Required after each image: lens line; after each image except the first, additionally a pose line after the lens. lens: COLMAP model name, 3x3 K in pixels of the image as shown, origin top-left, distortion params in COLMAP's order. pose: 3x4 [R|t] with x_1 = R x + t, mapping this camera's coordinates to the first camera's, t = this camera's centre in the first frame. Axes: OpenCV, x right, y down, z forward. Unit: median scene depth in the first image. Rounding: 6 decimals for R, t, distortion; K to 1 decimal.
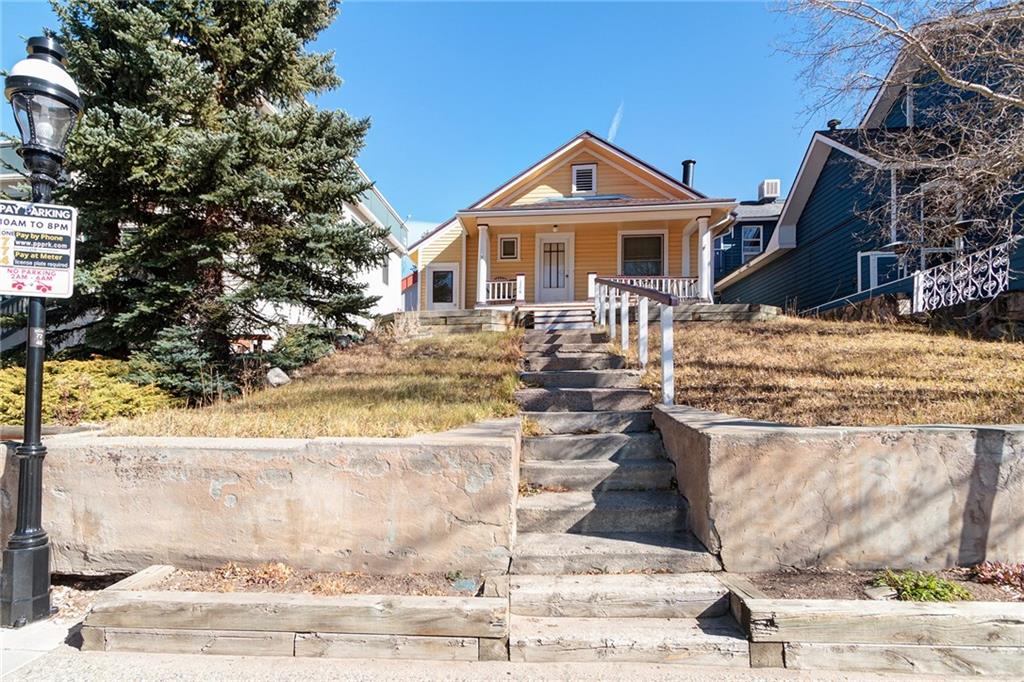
lens RADIAL K [[474.8, 0, 513.4], [0, 474.8, 341.7], [0, 0, 1]] dist [0.002204, 0.000310]
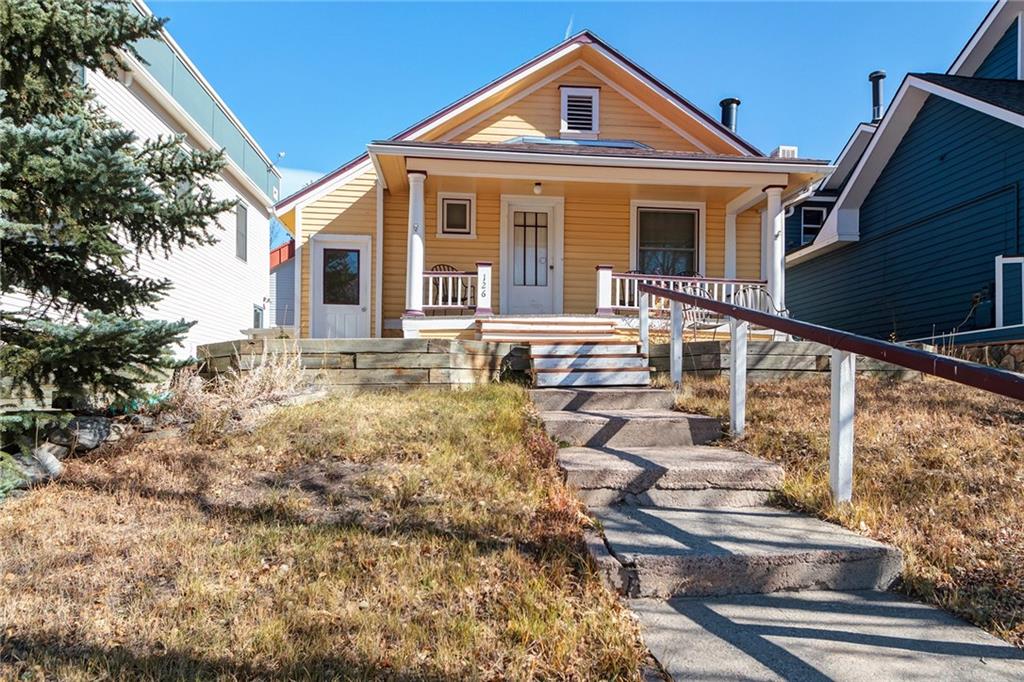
lens RADIAL K [[549.5, 0, 531.1], [0, 549.5, 358.3], [0, 0, 1]] dist [0.005674, 0.000360]
pose [[0.979579, 0.012329, 0.200682, -0.056530], [-0.023939, 0.998170, 0.055528, -0.060083], [-0.199630, -0.059198, 0.978082, 0.300228]]
